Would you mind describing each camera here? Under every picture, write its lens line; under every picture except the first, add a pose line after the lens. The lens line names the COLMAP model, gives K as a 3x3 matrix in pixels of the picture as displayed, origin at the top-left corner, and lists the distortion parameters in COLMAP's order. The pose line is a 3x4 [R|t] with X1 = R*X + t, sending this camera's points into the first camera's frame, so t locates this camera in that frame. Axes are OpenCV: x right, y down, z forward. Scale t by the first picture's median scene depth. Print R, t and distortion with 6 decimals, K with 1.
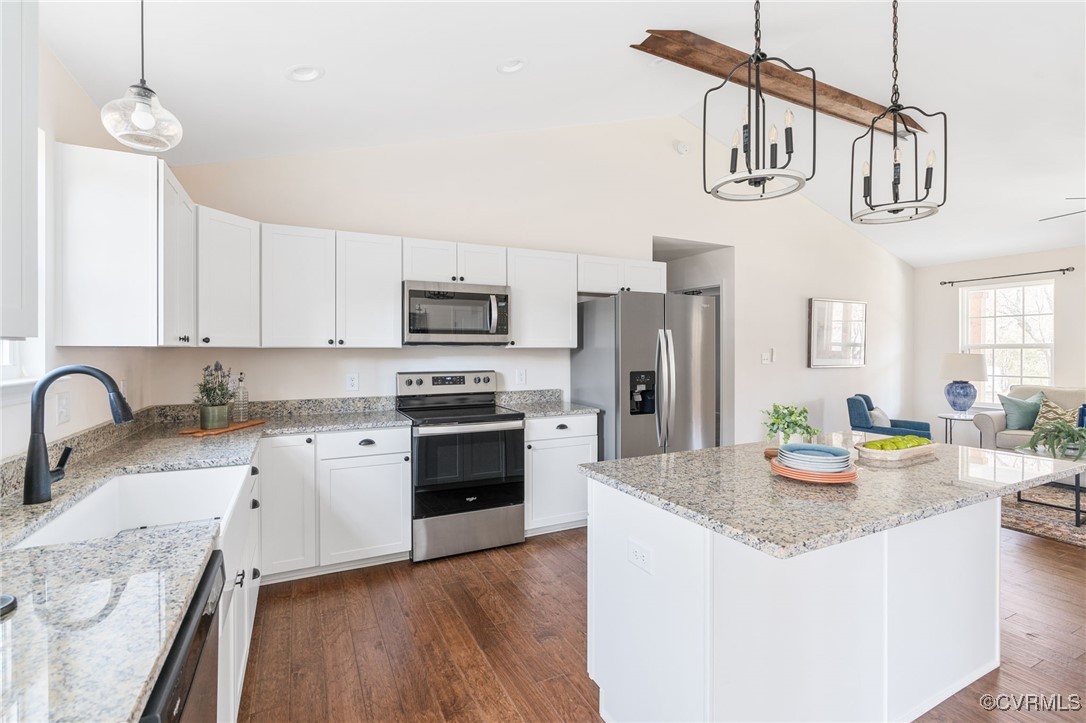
lens RADIAL K [[493.7, 0, 541.9], [0, 493.7, 353.6], [0, 0, 1]] dist [-0.005025, 0.000729]
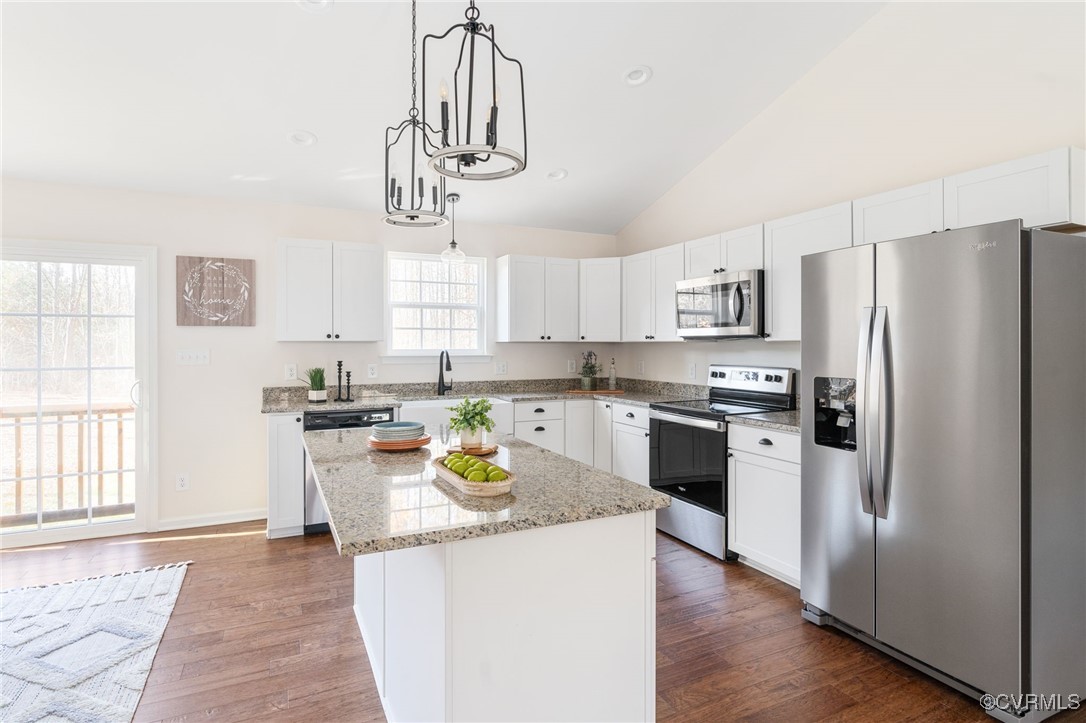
lens RADIAL K [[564.1, 0, 553.4], [0, 564.1, 342.1], [0, 0, 1]] dist [-0.012061, 0.006996]
pose [[0.005040, -0.002933, -0.999983, 1.091744], [-0.004299, 0.999986, -0.002955, -0.005512], [0.999978, 0.004314, 0.005027, 0.771502]]
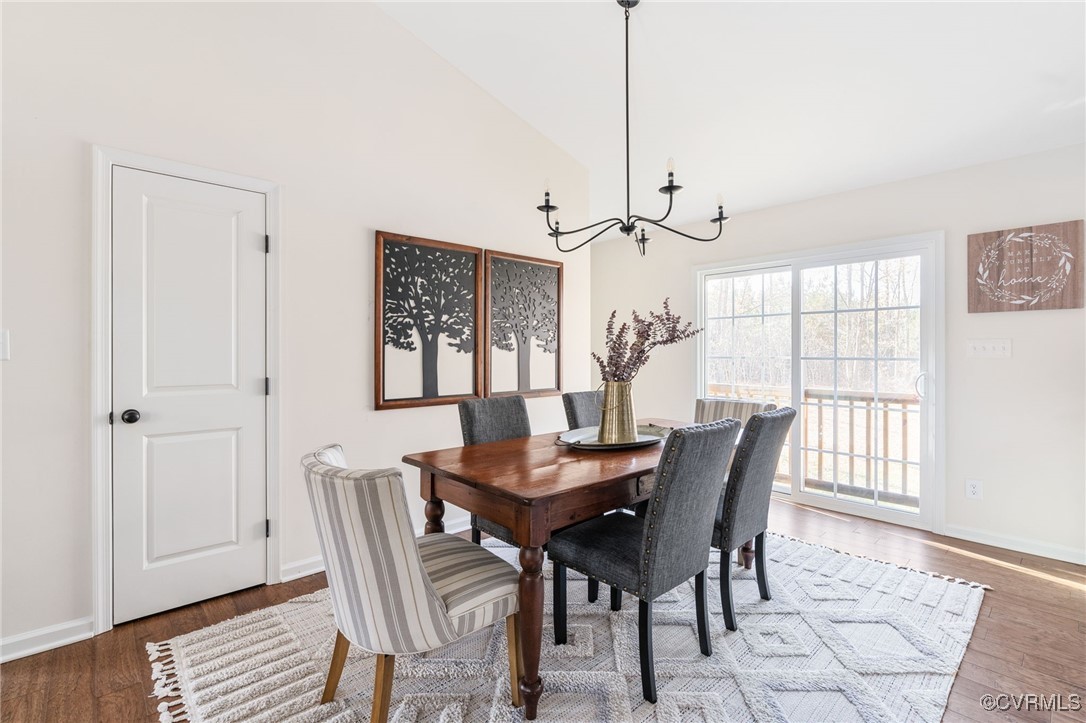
lens RADIAL K [[493.7, 0, 538.6], [0, 493.7, 355.3], [0, 0, 1]] dist [-0.005025, 0.000729]
pose [[-0.958773, -0.001408, -0.284169, 0.928193], [-0.004253, 0.999947, 0.009393, 0.038249], [0.284141, 0.010214, -0.958728, 0.630073]]
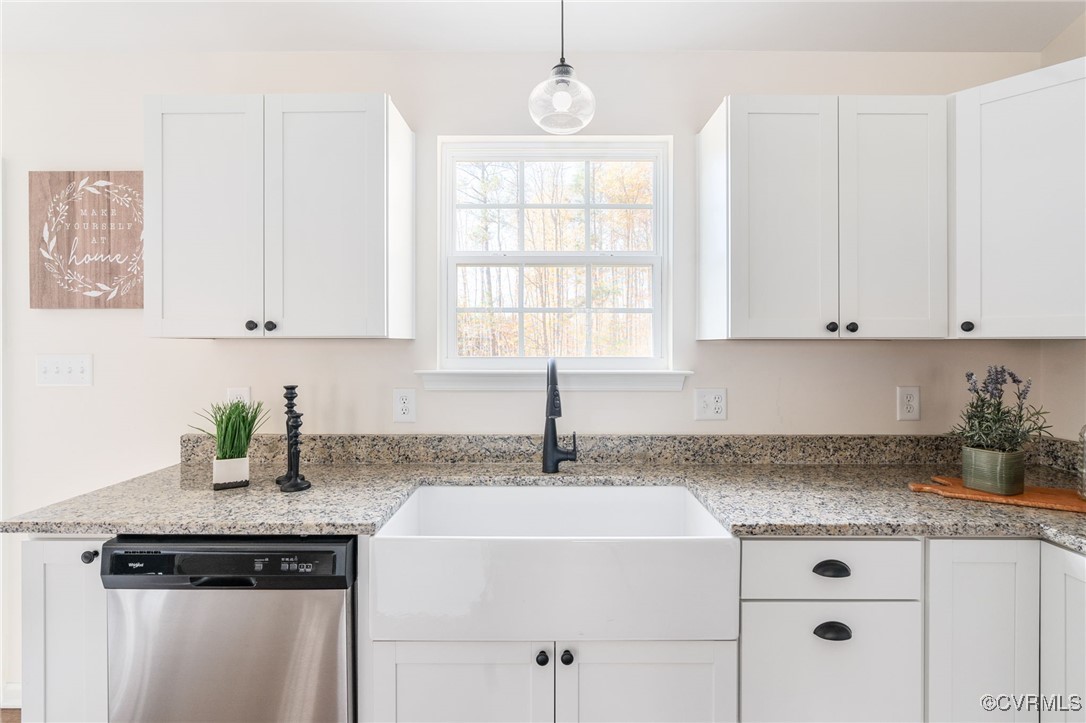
lens RADIAL K [[493.7, 0, 549.4], [0, 493.7, 347.5], [0, 0, 1]] dist [-0.005025, 0.000729]
pose [[-0.443094, 0.004929, -0.896461, 0.026583], [-0.004808, 0.999957, 0.007874, -0.005443], [0.896462, 0.007799, -0.443052, 0.712857]]
